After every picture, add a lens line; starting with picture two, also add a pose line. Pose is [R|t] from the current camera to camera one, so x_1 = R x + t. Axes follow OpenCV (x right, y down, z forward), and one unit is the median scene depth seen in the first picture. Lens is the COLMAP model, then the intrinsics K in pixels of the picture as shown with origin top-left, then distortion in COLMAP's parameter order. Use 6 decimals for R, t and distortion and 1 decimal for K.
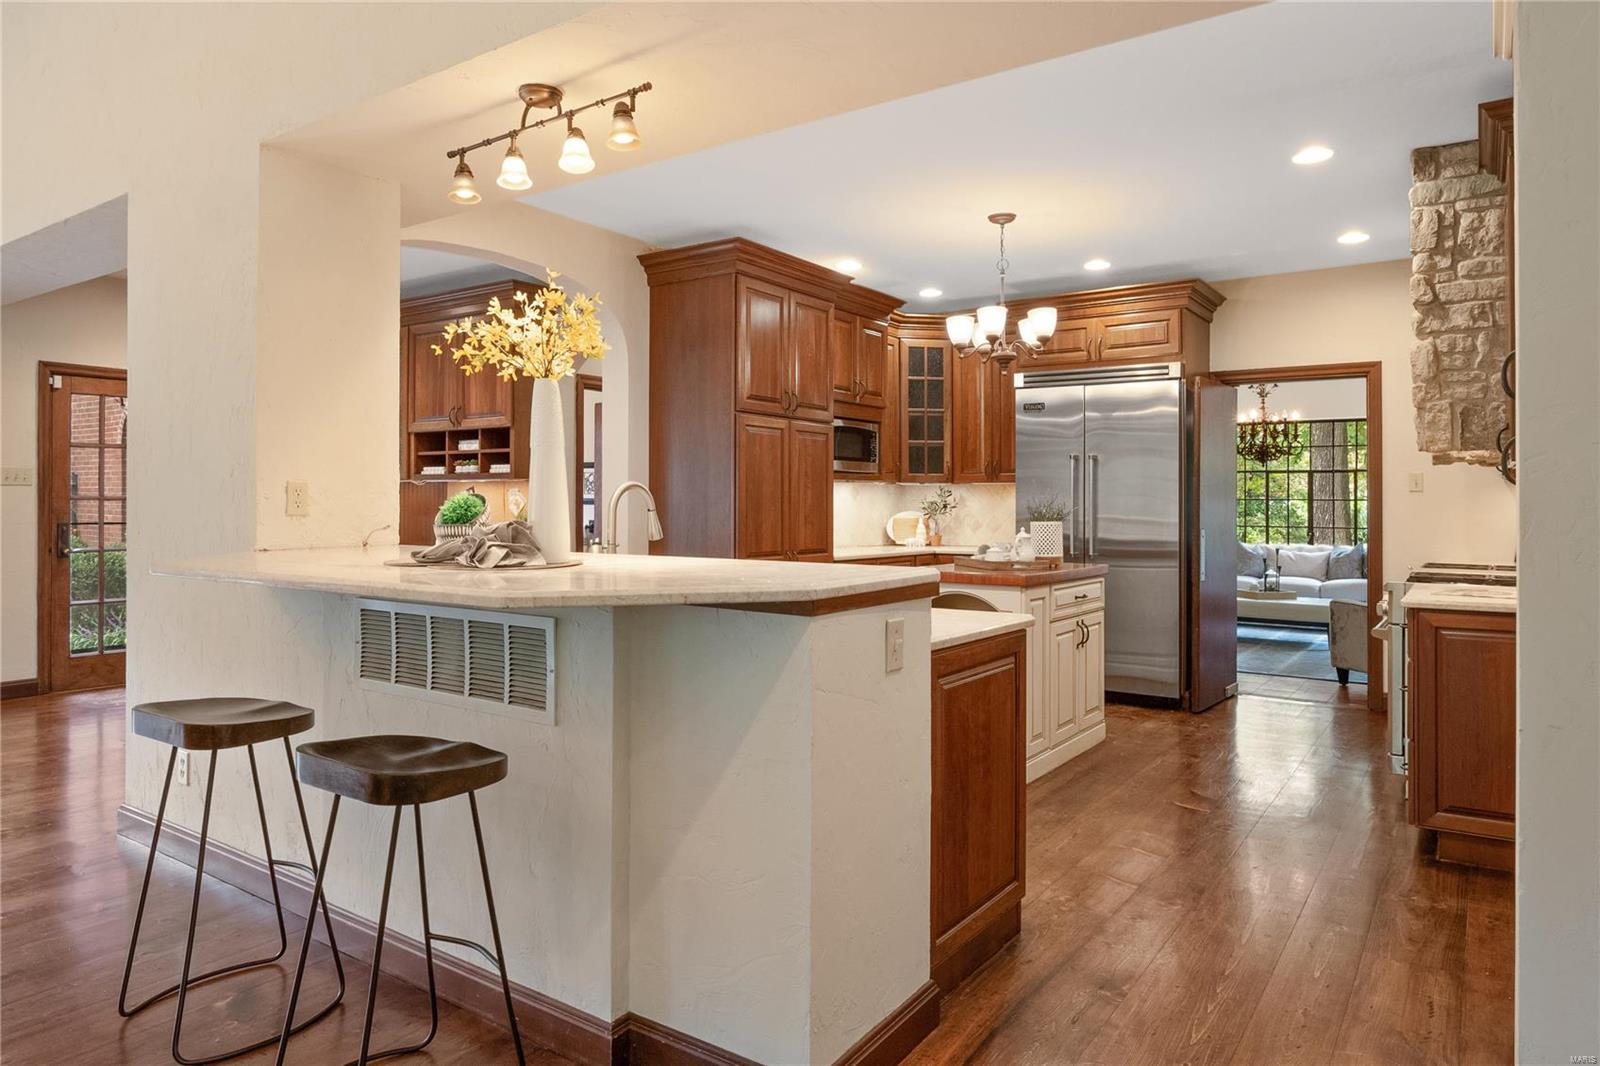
lens RADIAL K [[1026.9, 0, 800.6], [0, 1026.9, 518.4], [0, 0, 1]] dist [-0.023793, 0.000434]
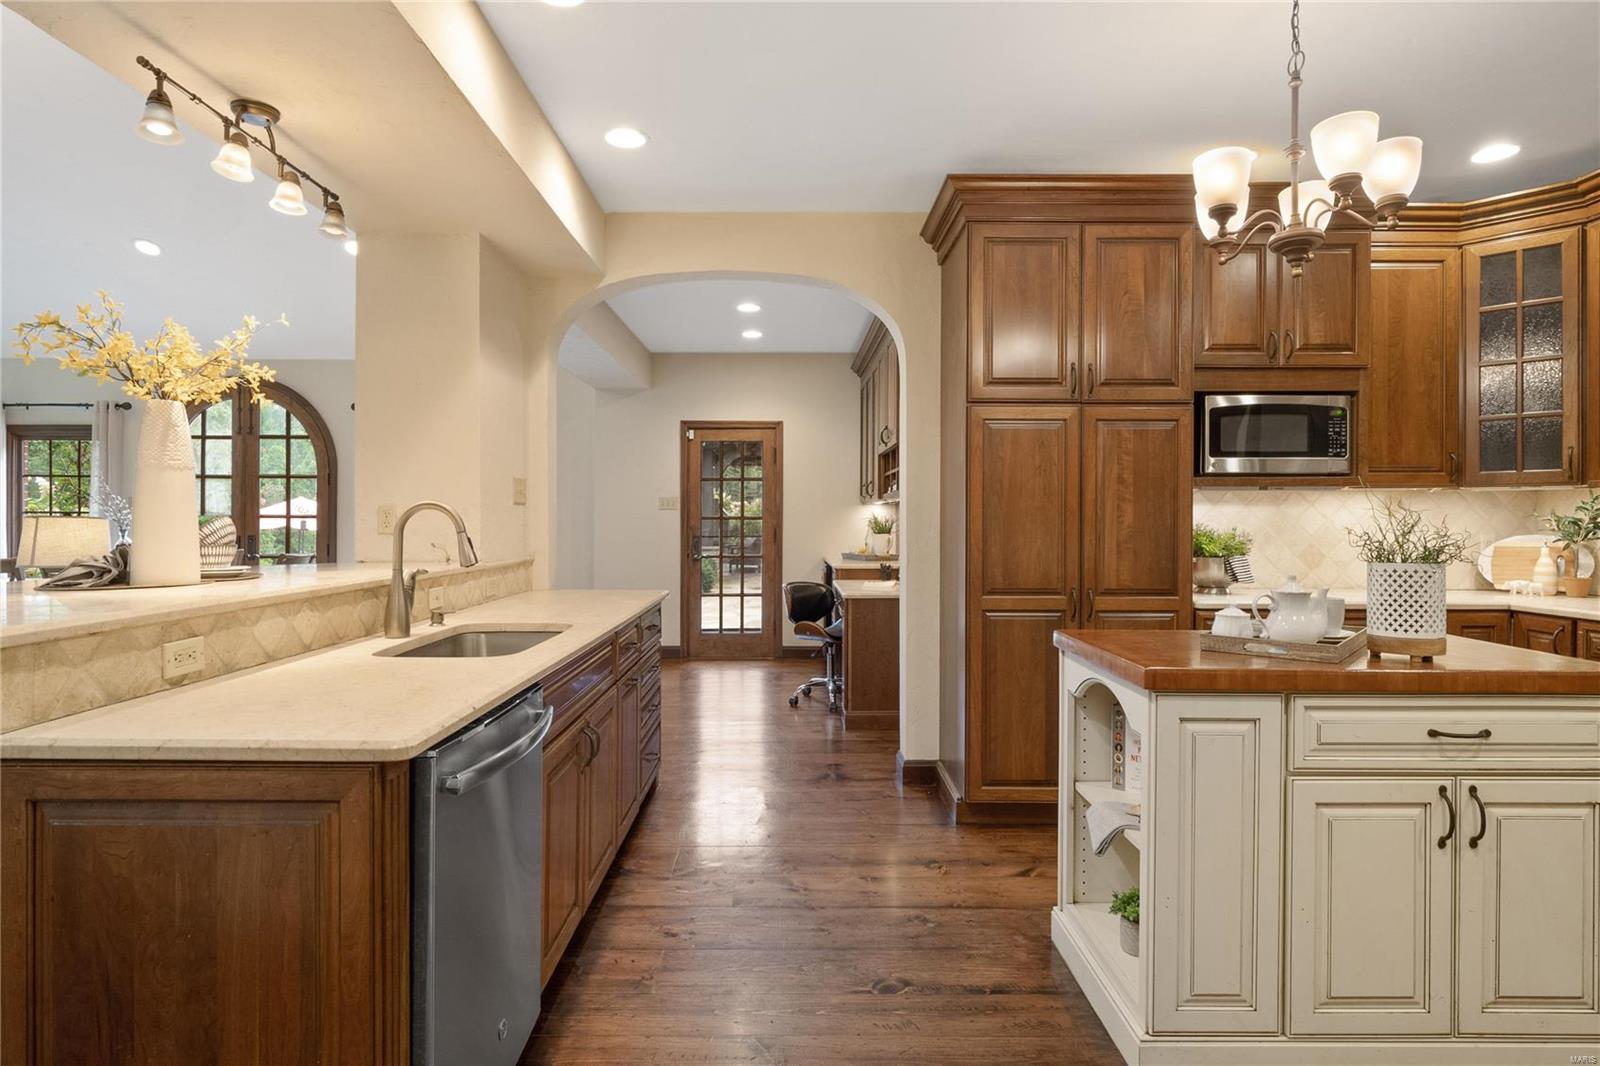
lens RADIAL K [[881.1, 0, 785.0], [0, 881.1, 528.3], [0, 0, 1]] dist [-0.001630, -0.001510]
pose [[0.561885, 0.005771, -0.827195, 0.335735], [-0.009650, 0.999953, 0.000421, -0.007967], [0.827159, 0.007746, 0.561914, 0.428816]]
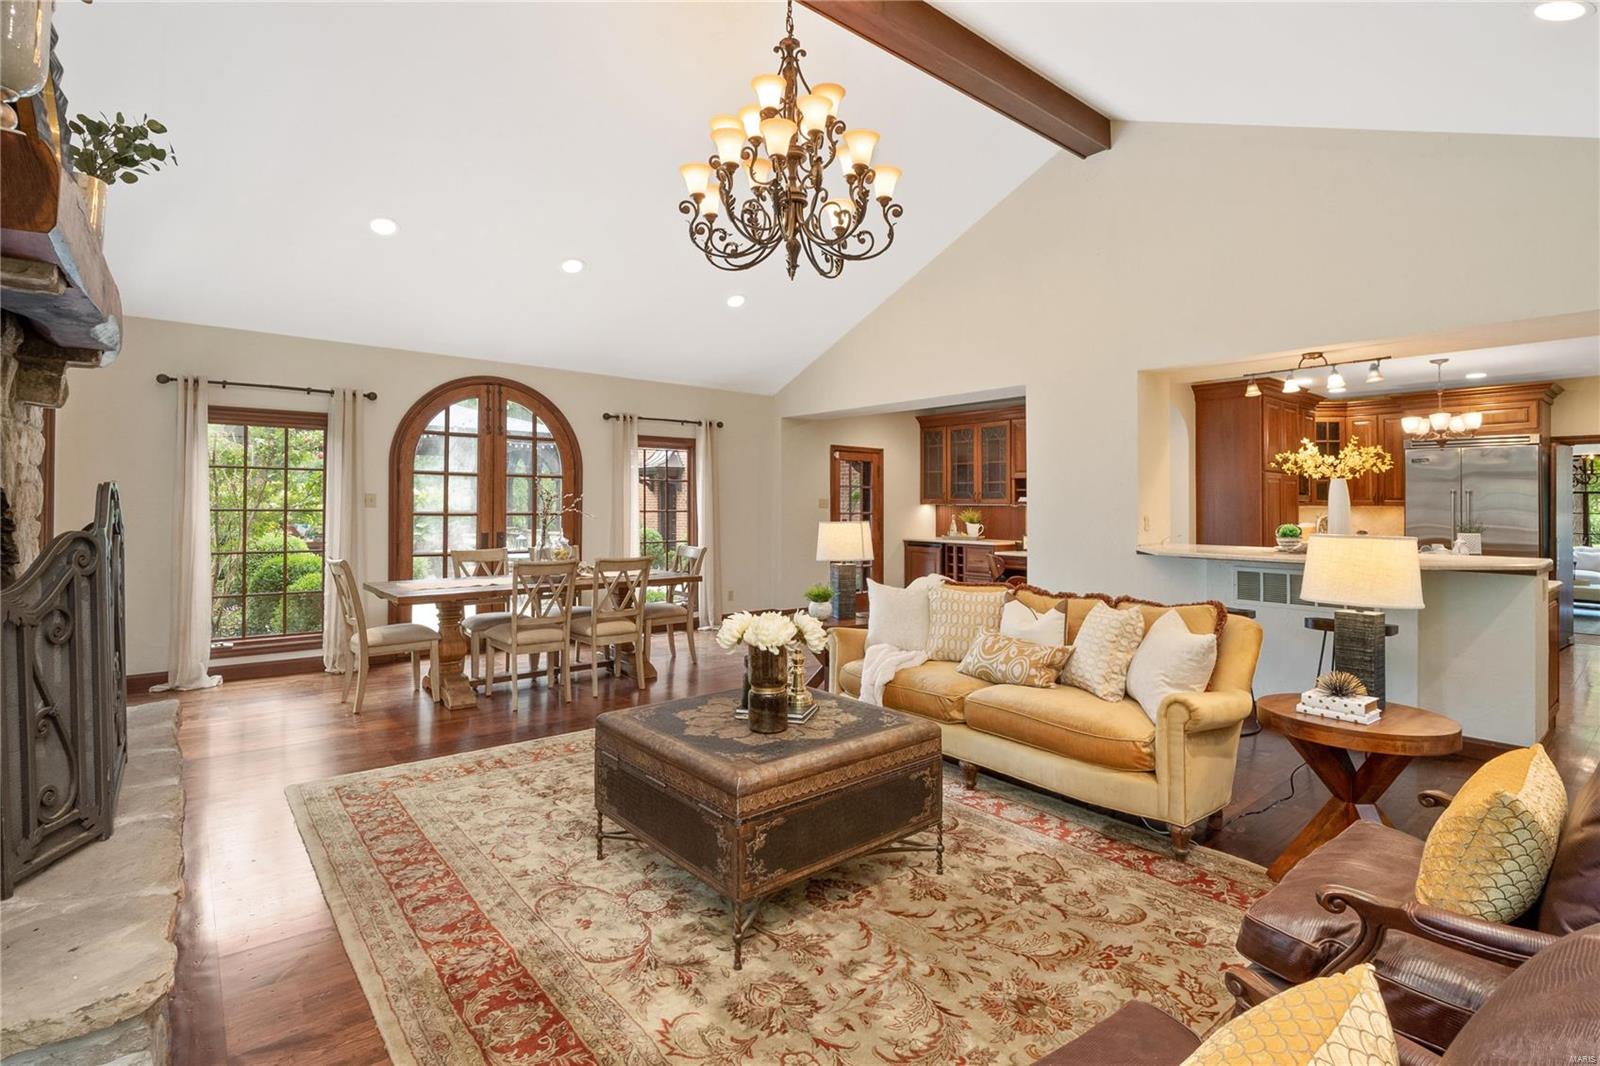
lens RADIAL K [[760.0, 0, 782.6], [0, 760.0, 506.3], [0, 0, 1]] dist [-0.018598, -0.000563]
pose [[0.956956, 0.001855, -0.290228, -0.405444], [-0.005497, 0.999916, -0.011731, -0.017190], [0.290182, 0.012821, 0.956886, -0.442984]]
